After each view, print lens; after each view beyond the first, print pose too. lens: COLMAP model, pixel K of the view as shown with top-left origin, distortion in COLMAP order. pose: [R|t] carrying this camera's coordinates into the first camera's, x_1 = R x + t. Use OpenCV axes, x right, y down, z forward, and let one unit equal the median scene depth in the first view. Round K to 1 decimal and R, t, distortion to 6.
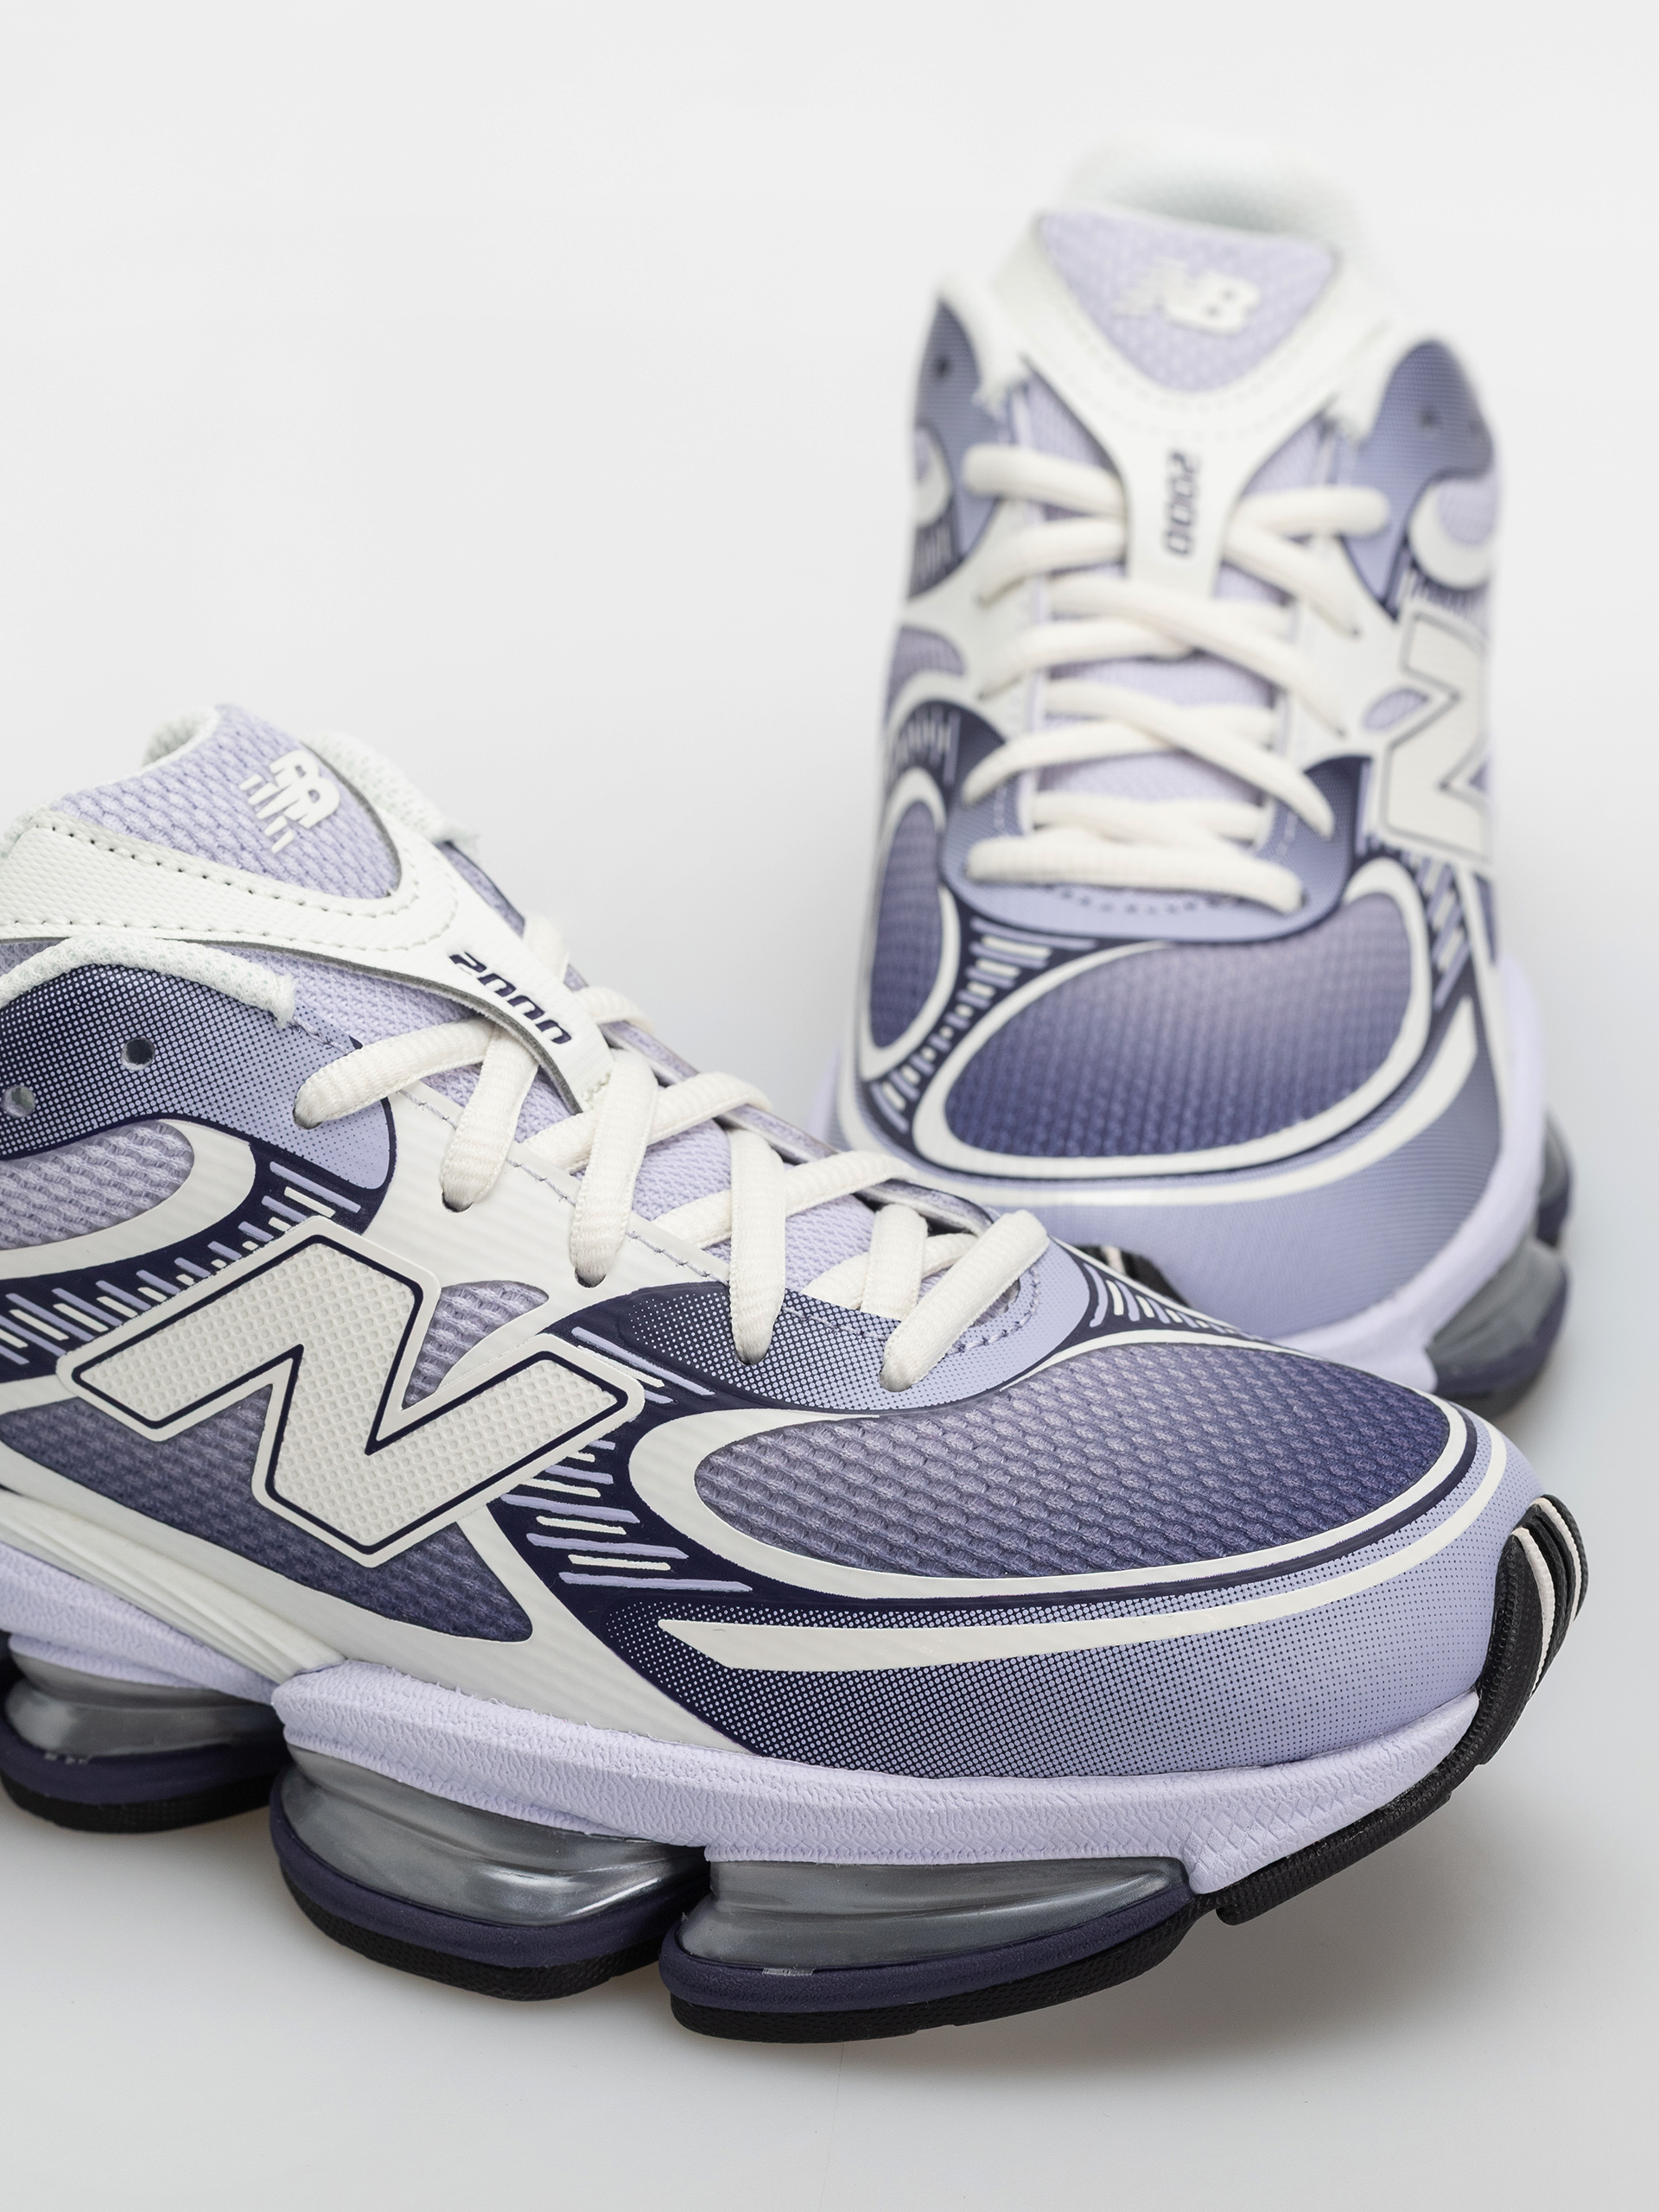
lens RADIAL K [[7892.9, 0, 829.5], [0, 7892.9, 1106.0], [0, 0, 1]] dist [-0.264143, 8.472187]
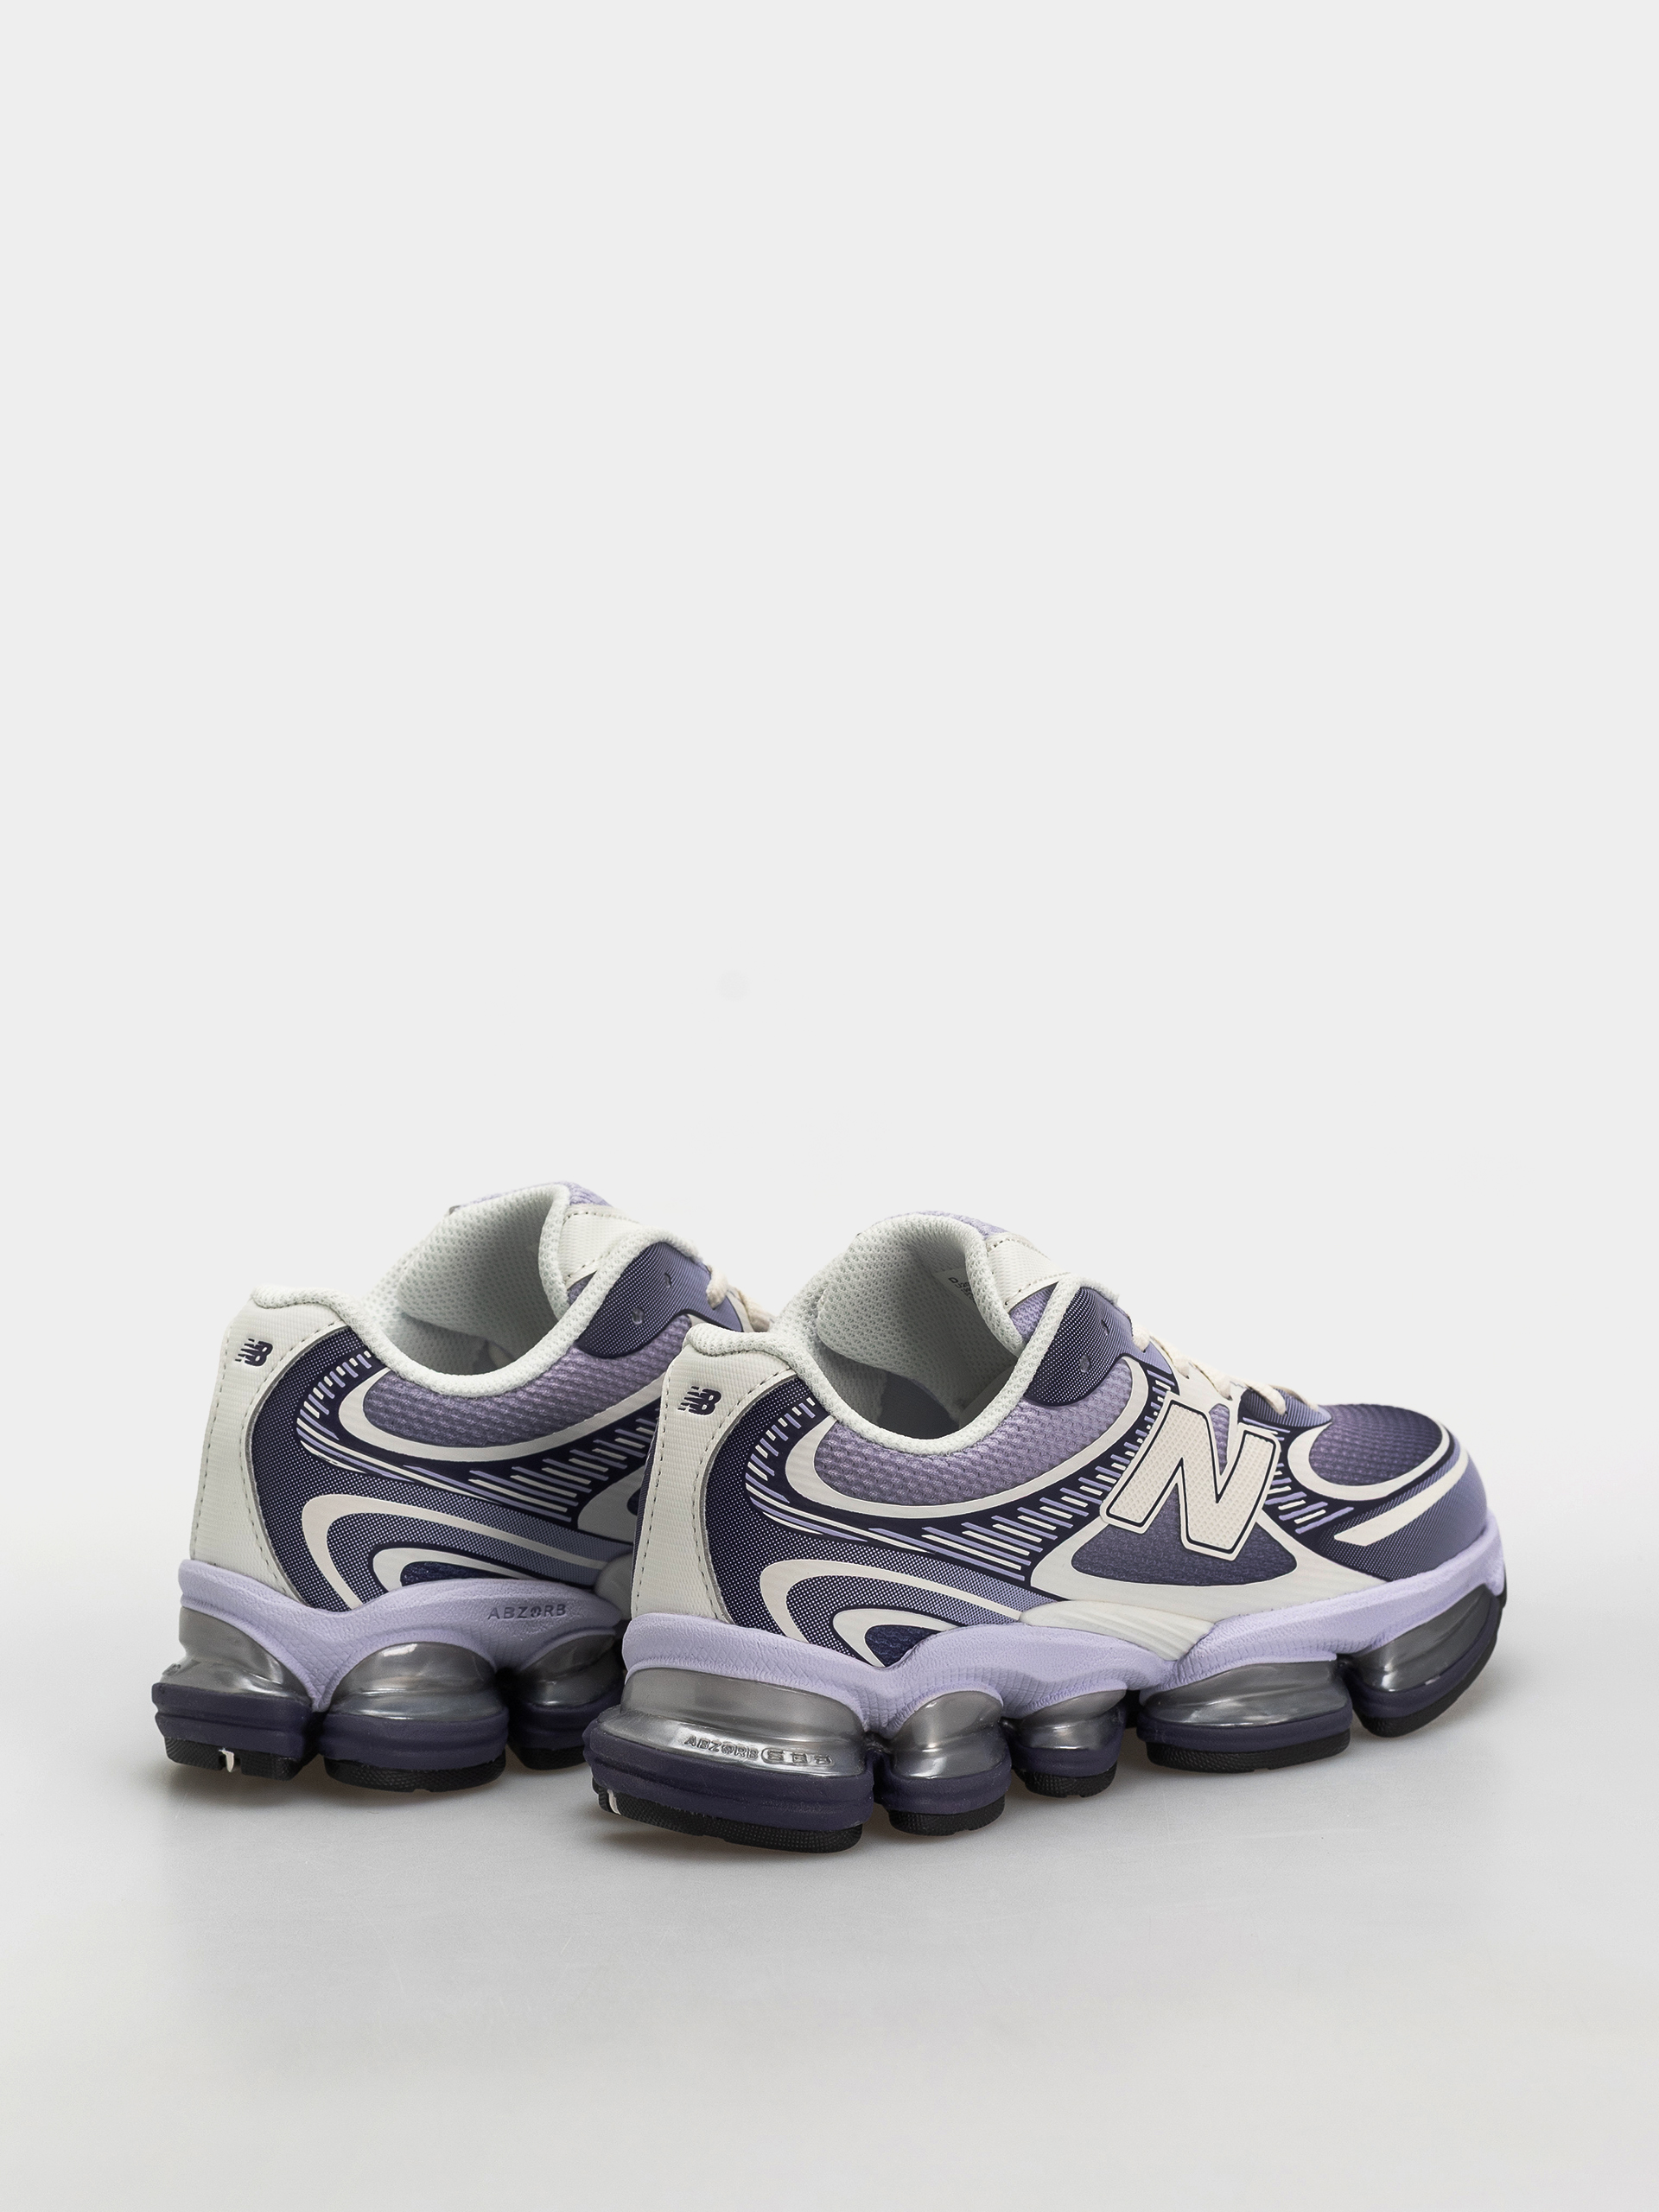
lens RADIAL K [[7892.9, 0, 829.5], [0, 7892.9, 1106.0], [0, 0, 1]] dist [-0.264143, 8.472187]
pose [[0.370302, -0.121280, 0.920960, -1.879627], [0.411819, 0.910117, -0.045733, 0.004621], [-0.832635, 0.396204, 0.386964, 0.288987]]
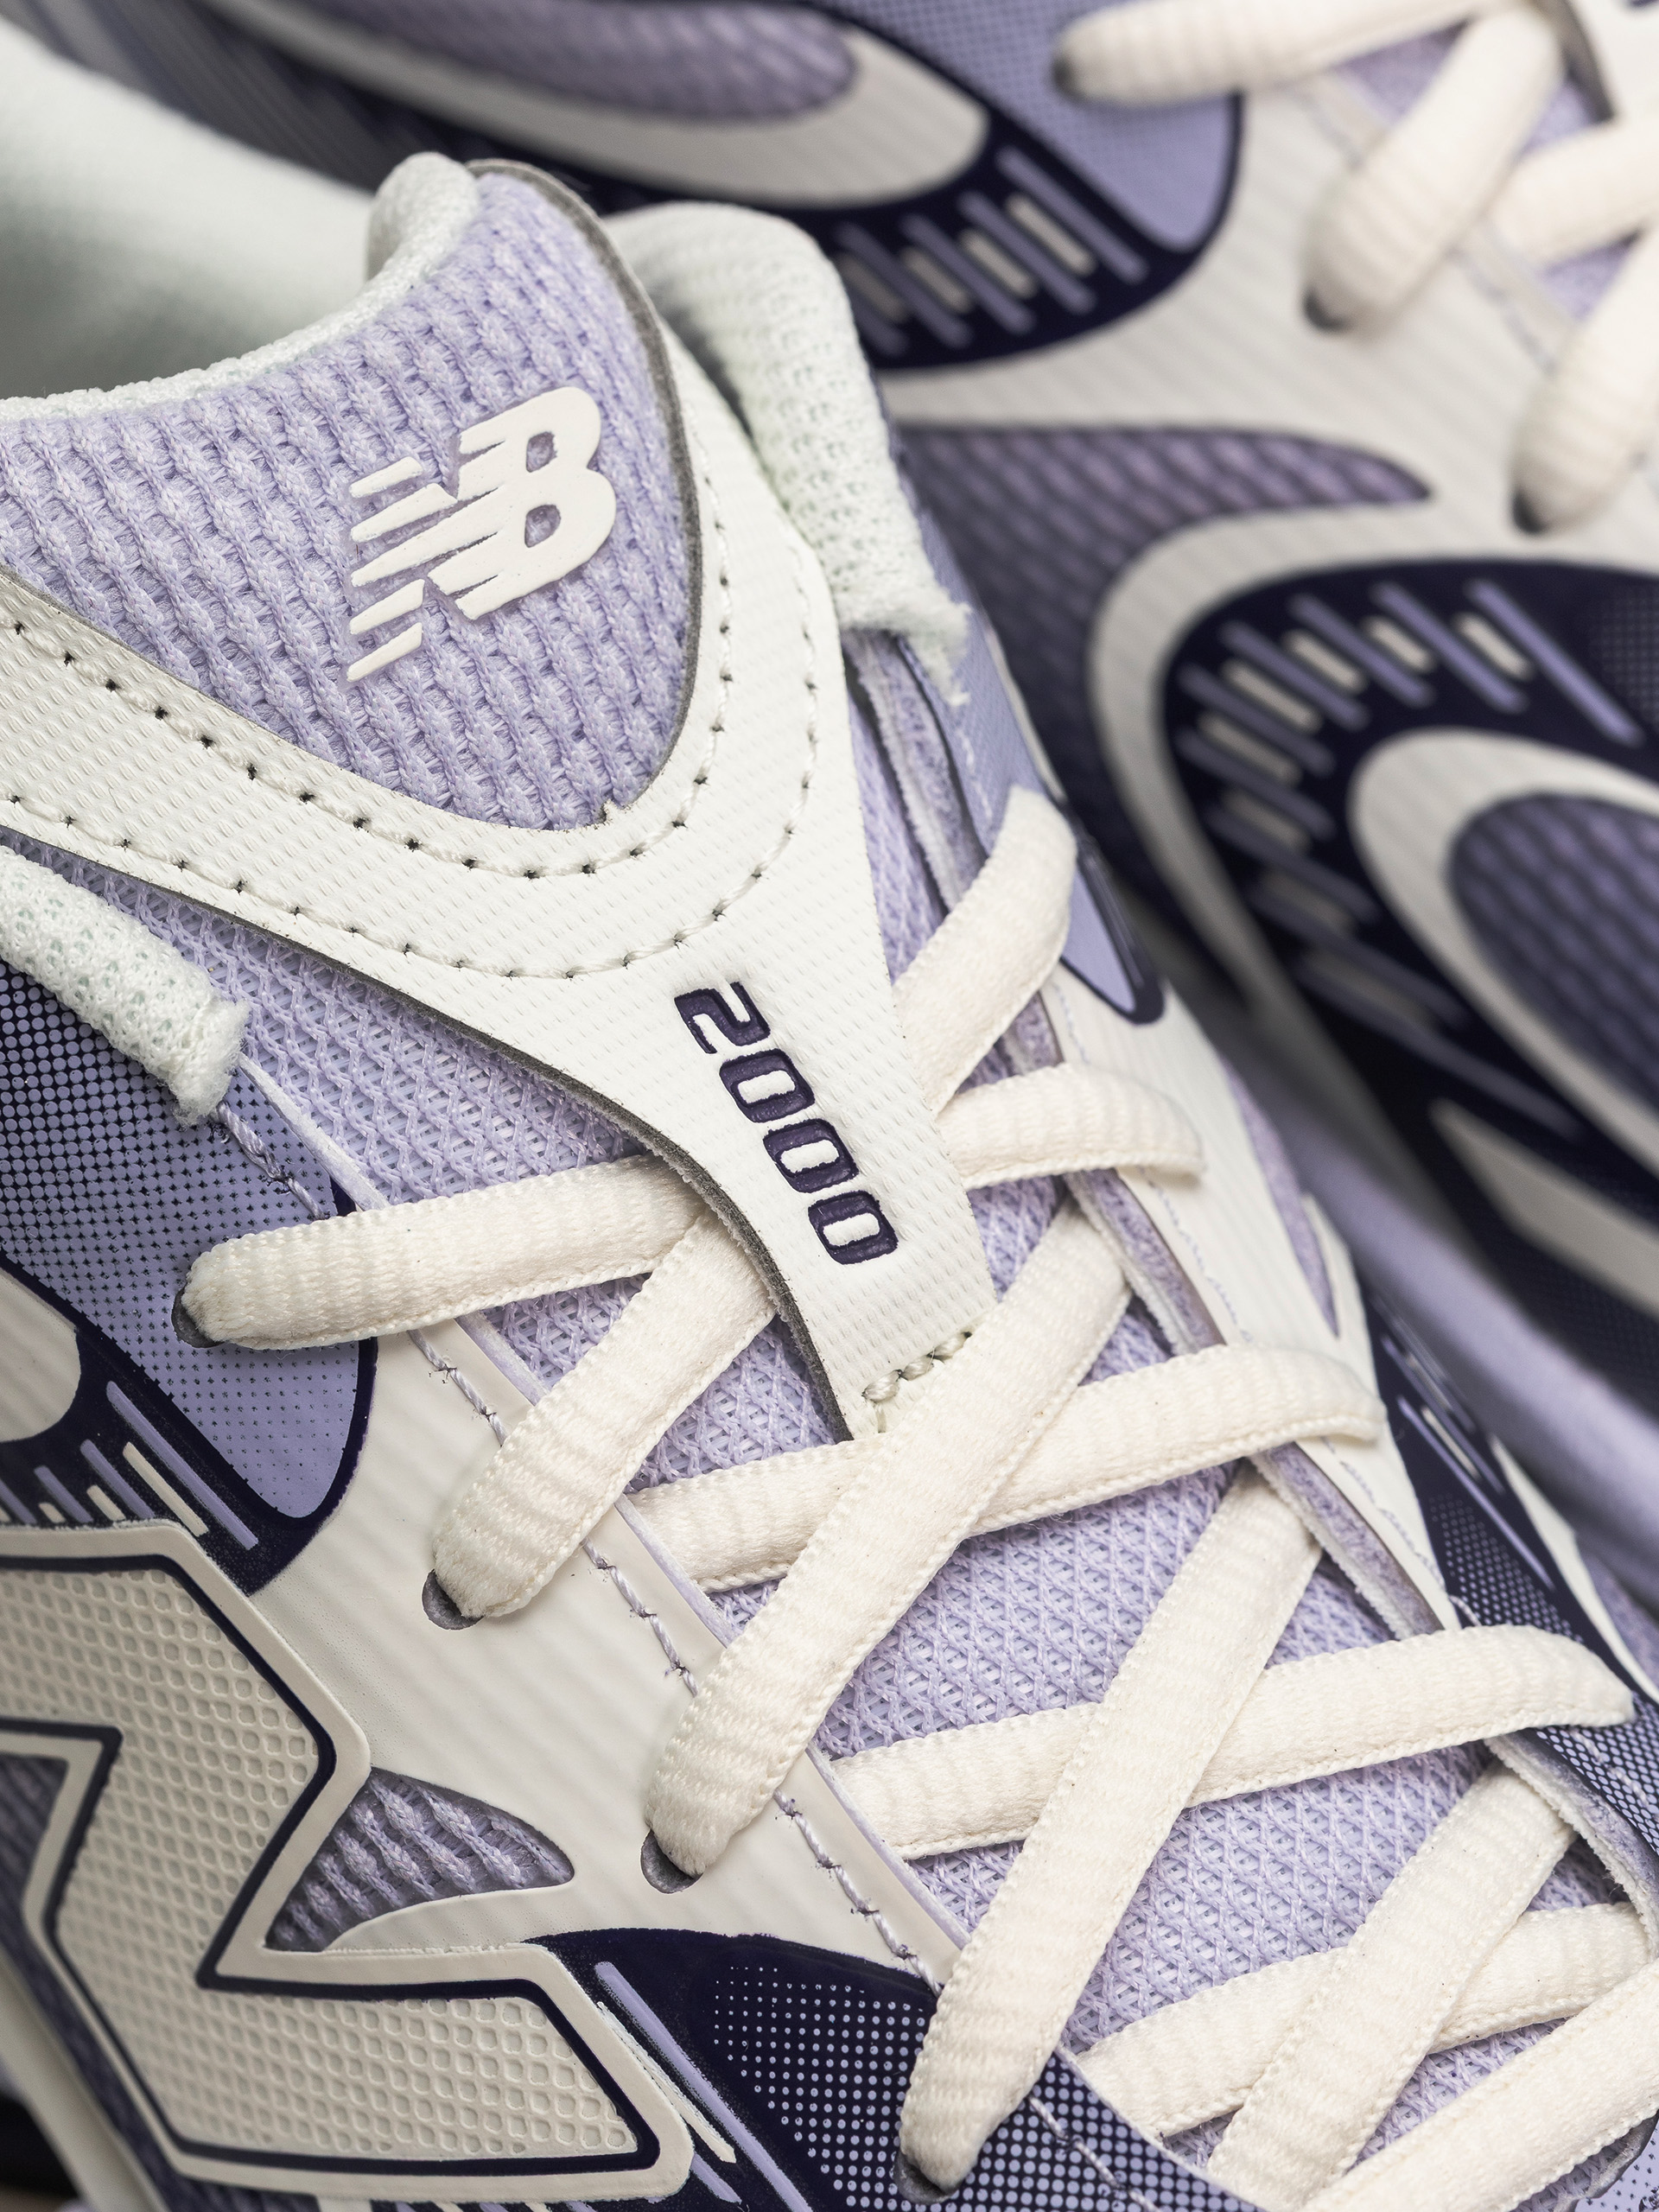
lens RADIAL K [[7892.9, 0, 829.5], [0, 7892.9, 1106.0], [0, 0, 1]] dist [-0.264143, 8.472187]
pose [[0.887164, 0.350517, -0.300129, 0.097341], [-0.205123, 0.882160, 0.423931, -0.208818], [0.413357, -0.314533, 0.854521, 0.633504]]
